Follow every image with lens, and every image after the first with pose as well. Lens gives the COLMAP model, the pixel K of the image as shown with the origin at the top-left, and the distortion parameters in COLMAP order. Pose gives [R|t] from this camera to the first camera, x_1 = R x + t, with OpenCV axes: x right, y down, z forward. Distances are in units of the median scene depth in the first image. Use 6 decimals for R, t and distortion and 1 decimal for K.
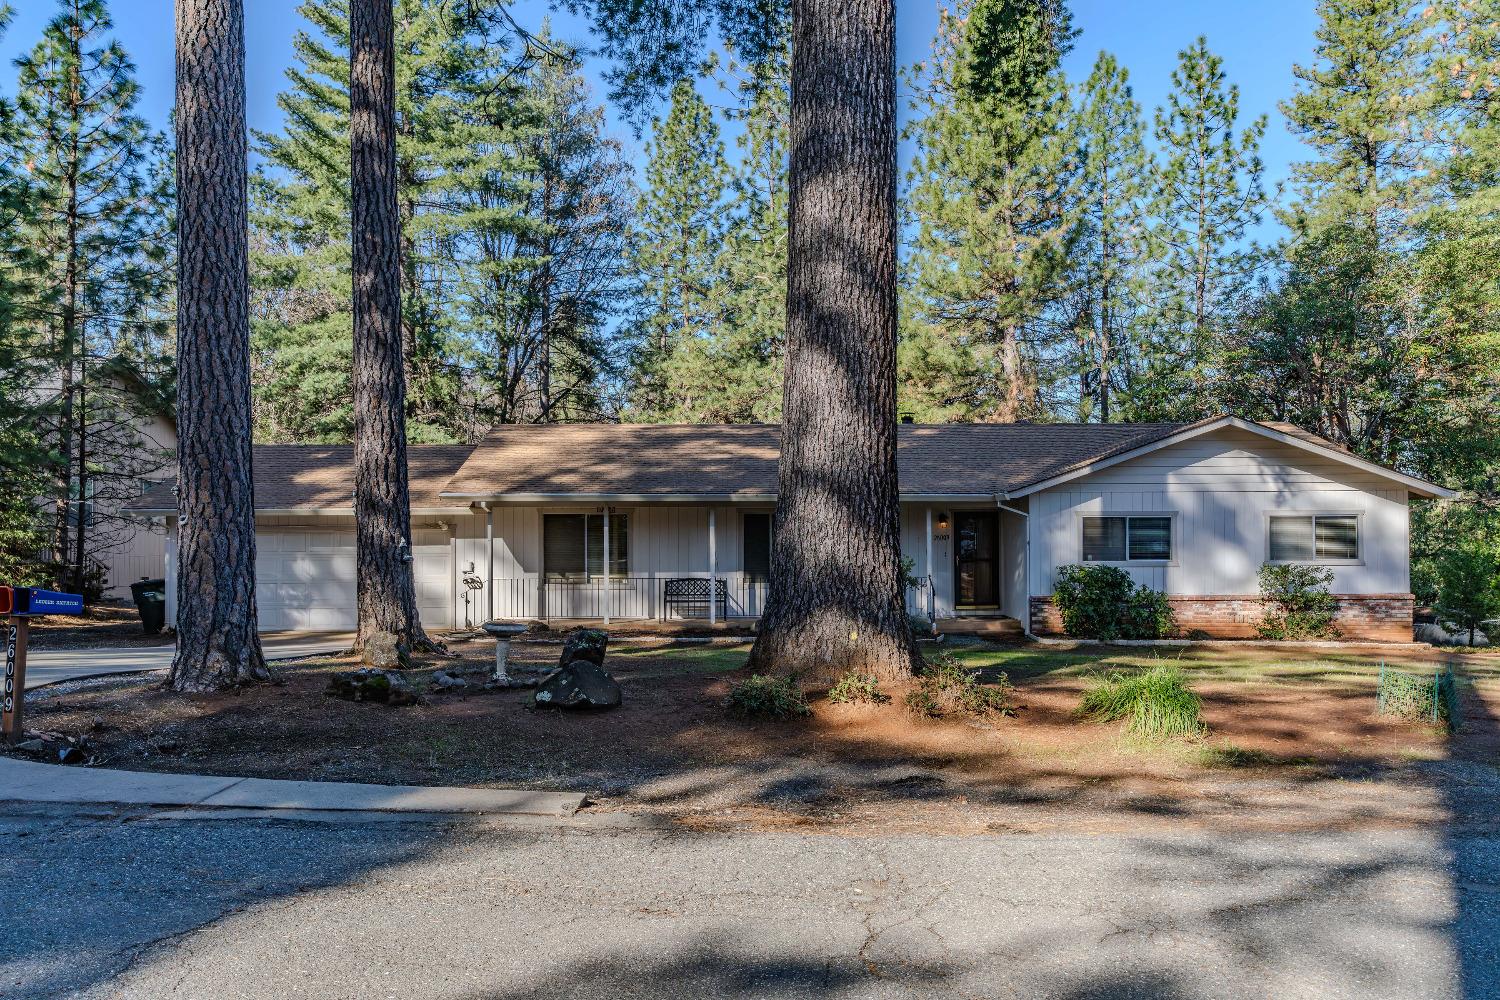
lens RADIAL K [[1125.9, 0, 761.1], [0, 1125.9, 487.5], [0, 0, 1]] dist [0.003584, 0.004413]
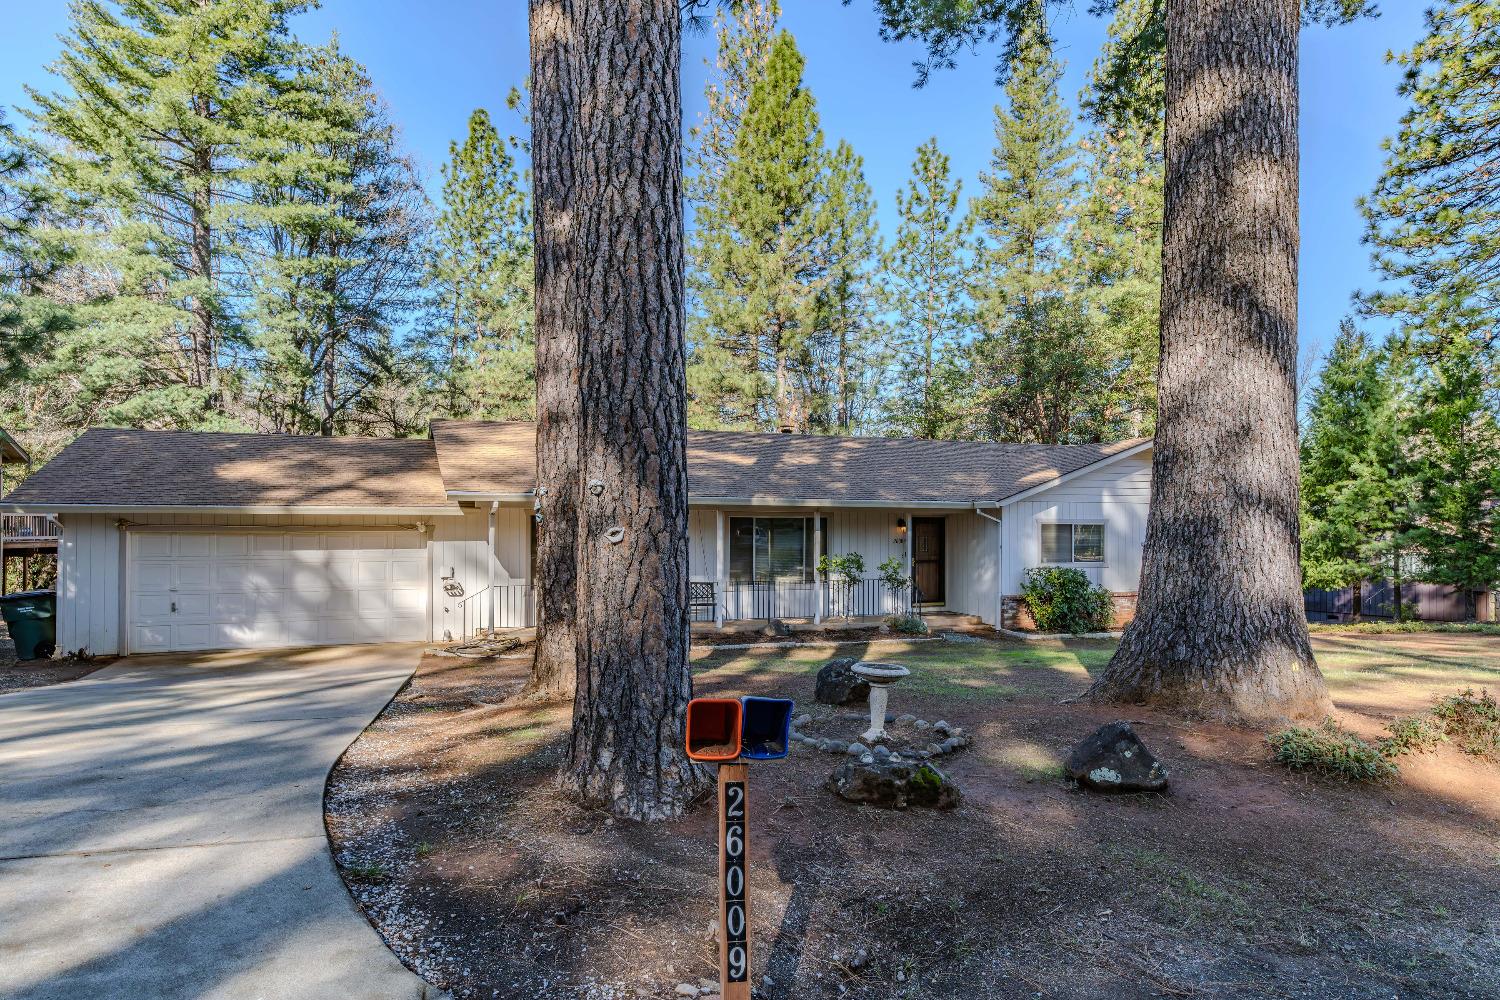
lens RADIAL K [[902.9, 0, 742.3], [0, 902.9, 506.5], [0, 0, 1]] dist [-0.003323, 0.002300]
pose [[0.945549, 0.014769, 0.325143, -0.137794], [-0.020357, 0.999698, 0.013789, 0.001204], [-0.324841, -0.019657, 0.945564, 0.116903]]
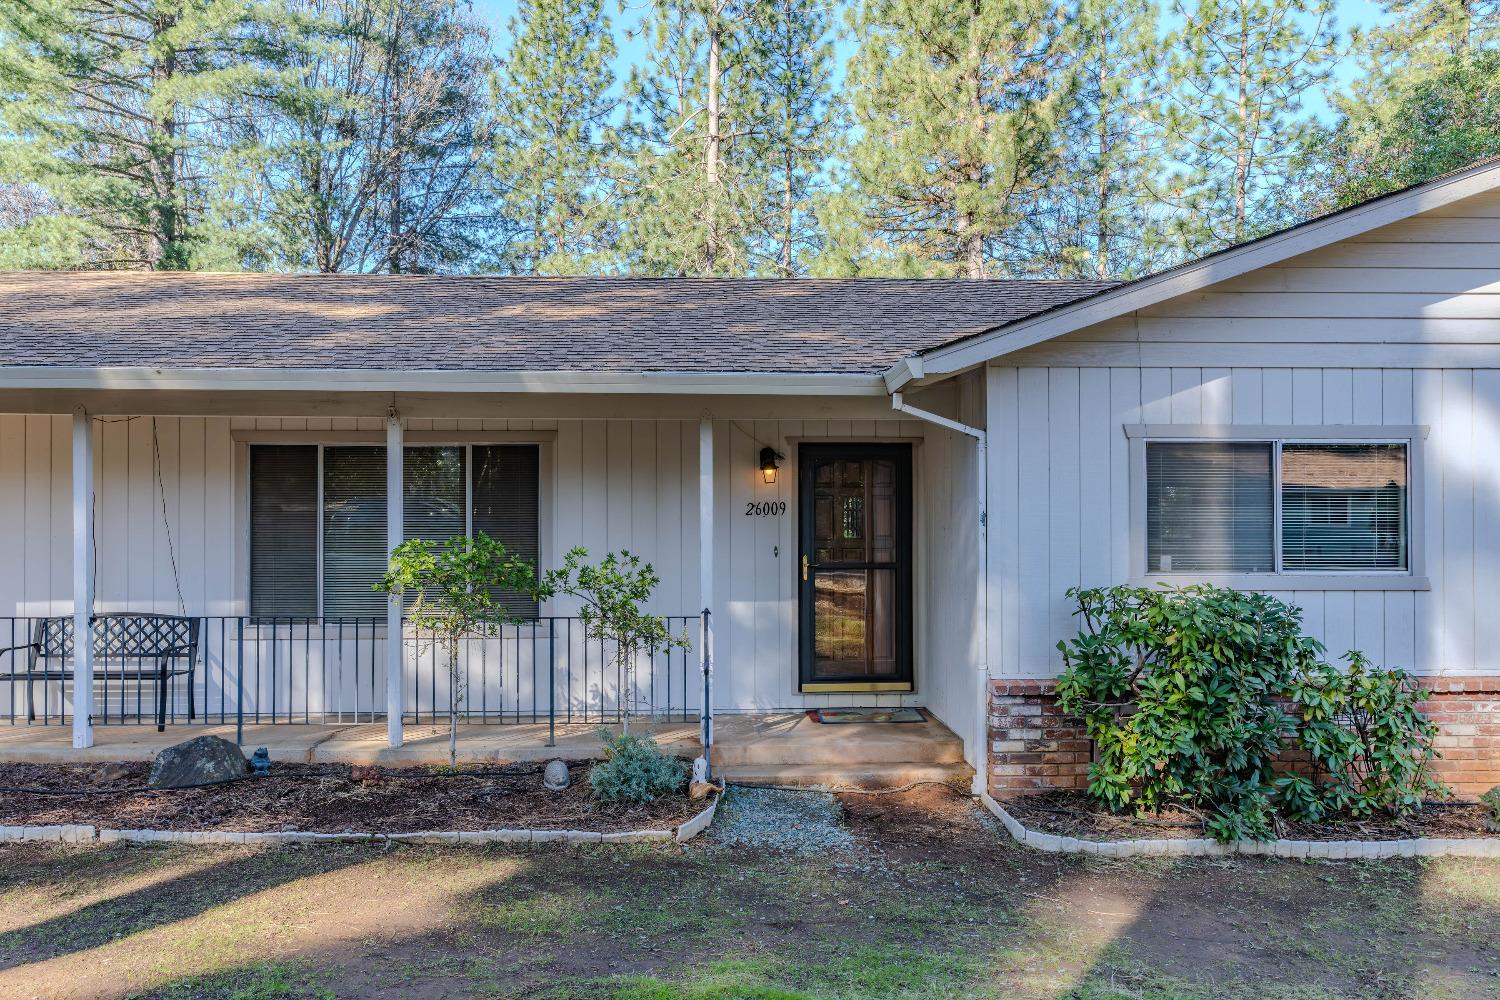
lens RADIAL K [[1080.3, 0, 746.2], [0, 1080.3, 500.6], [0, 0, 1]] dist [-0.000805, 0.002171]
pose [[0.999996, 0.002939, 0.000473, 0.079097], [-0.002946, 0.999877, 0.015385, 0.018531], [-0.000428, -0.015386, 0.999882, 0.322821]]
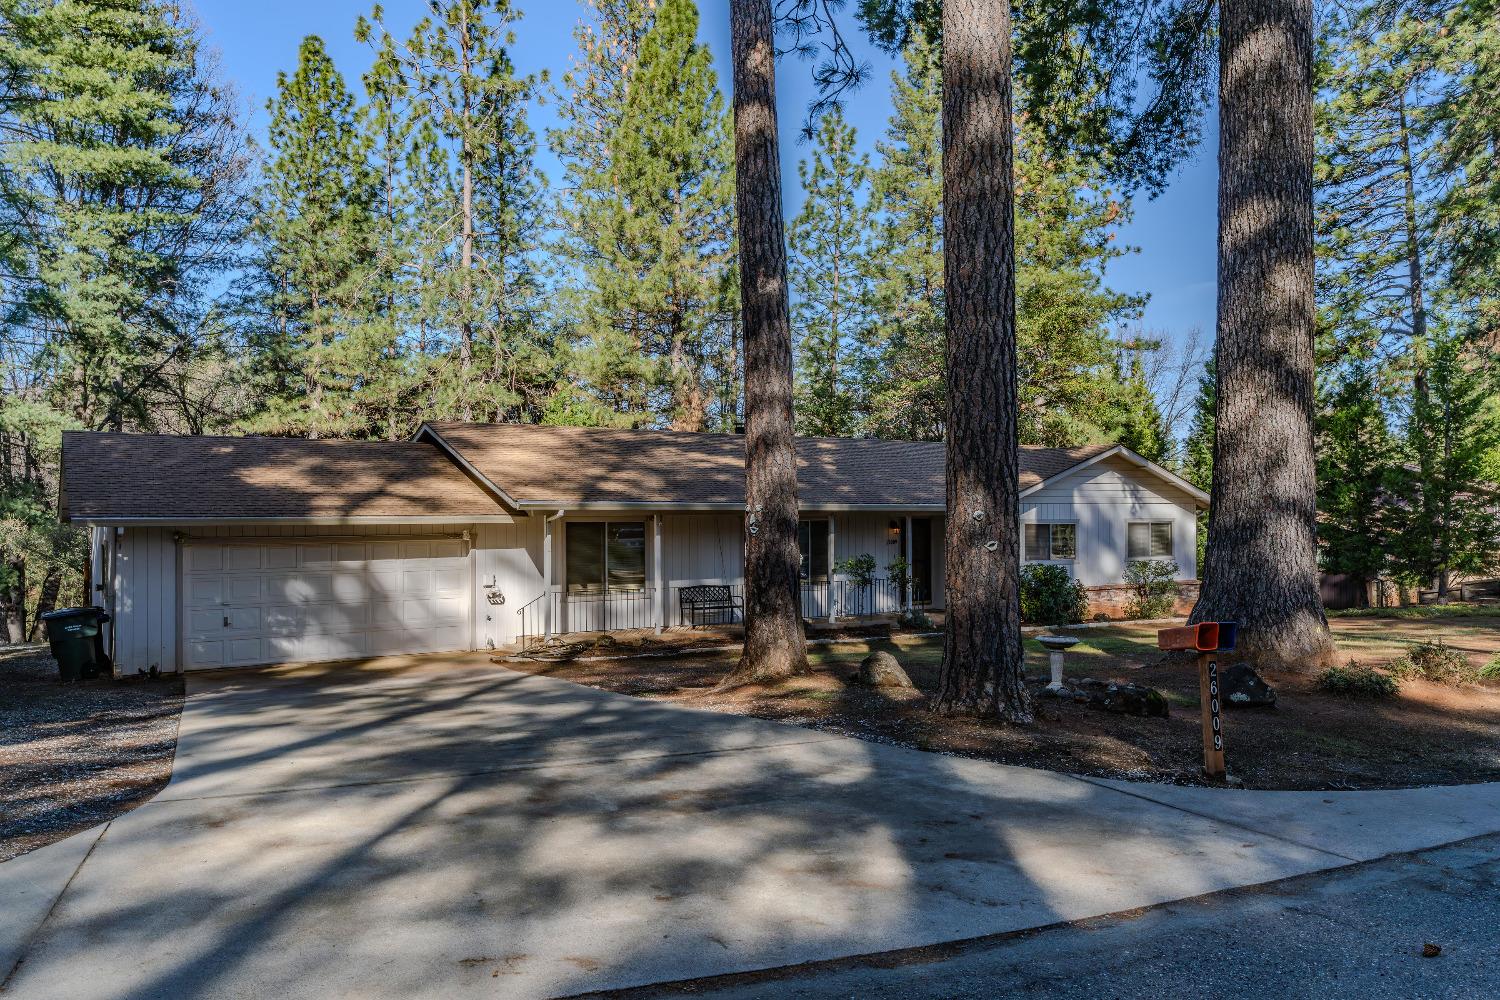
lens RADIAL K [[1087.4, 0, 750.0], [0, 1087.4, 500.0], [0, 0, 1]] dist [-0.000010, 0.001412]
pose [[0.864330, 0.008253, 0.502858, -0.263092], [-0.016262, 0.999801, 0.011542, -0.004002], [-0.502663, -0.018153, 0.864292, 0.068557]]
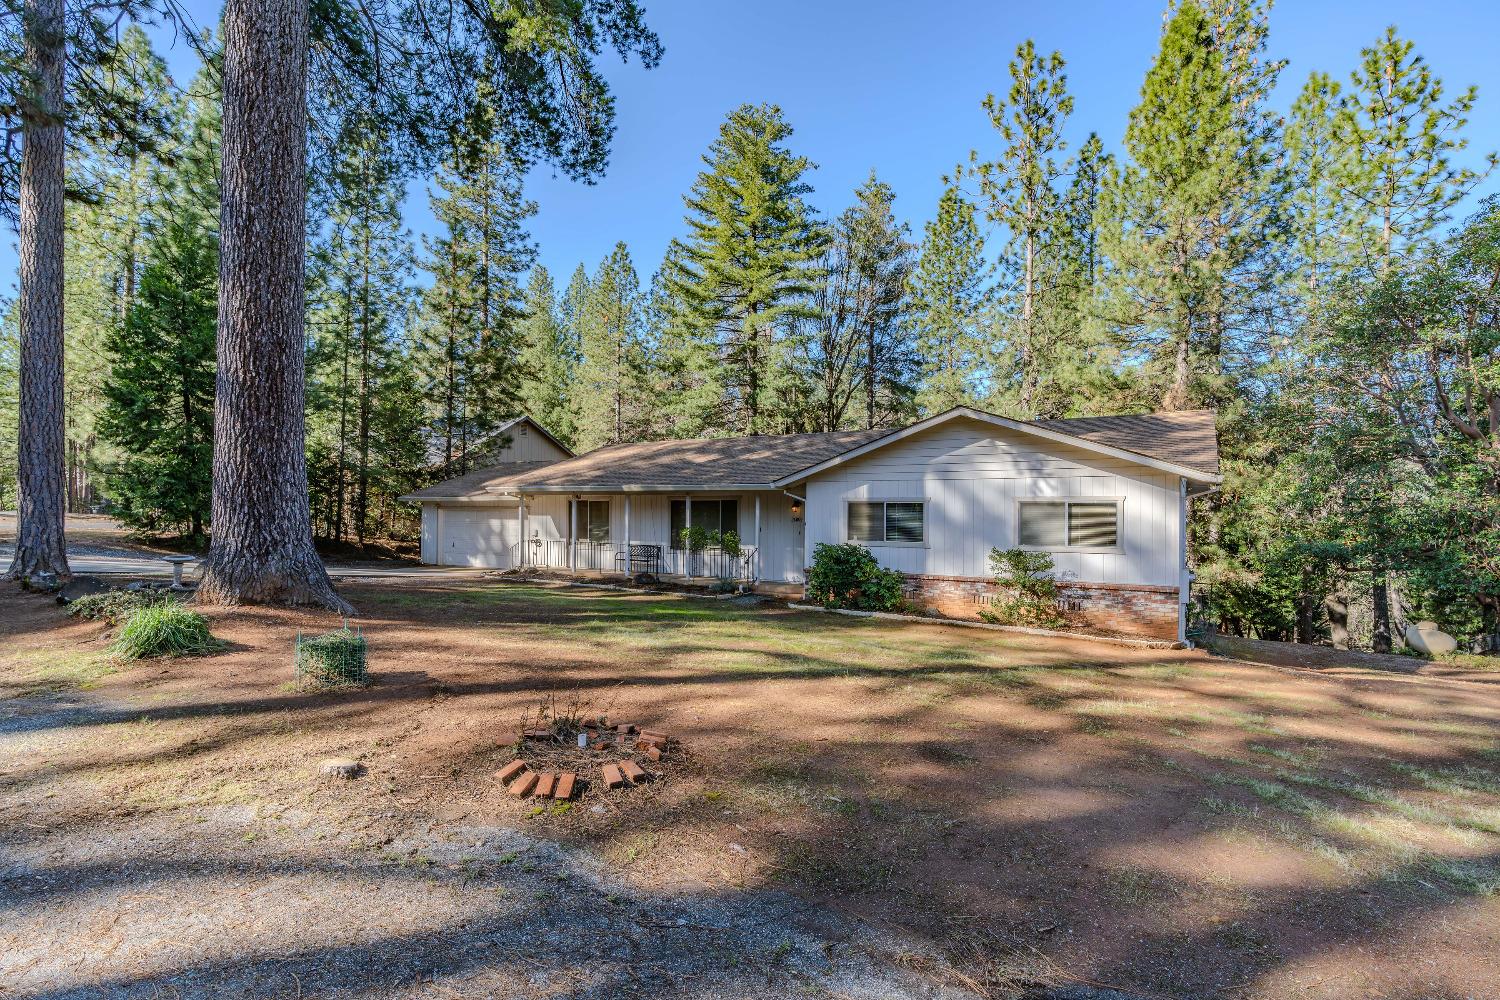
lens RADIAL K [[738.1, 0, 750.0], [0, 738.1, 500.0], [0, 0, 1]] dist [-0.013090, 0.011381]
pose [[0.830596, 0.001734, -0.556873, 0.298276], [0.005252, 0.999926, 0.010947, 0.006754], [0.556851, -0.012017, 0.830525, 0.146440]]
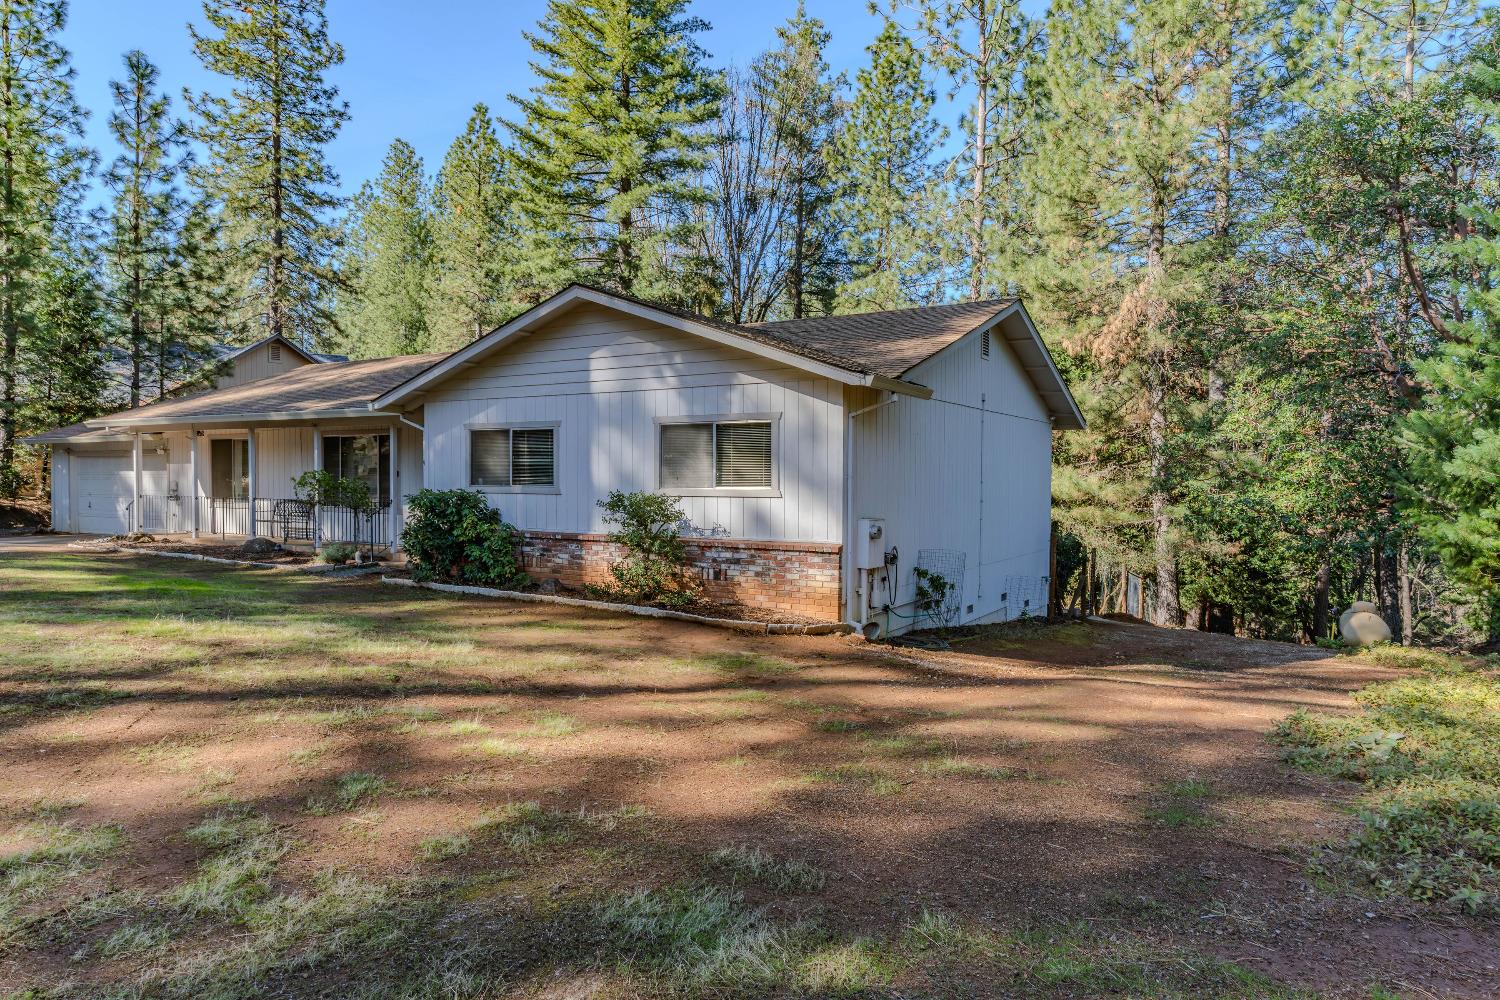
lens RADIAL K [[952.4, 0, 752.4], [0, 952.4, 504.2], [0, 0, 1]] dist [0.001882, -0.000386]
pose [[0.835925, 0.024716, -0.548288, 0.397775], [0.009421, 0.998192, 0.059359, 0.018857], [0.548763, -0.054785, 0.834181, 0.254282]]
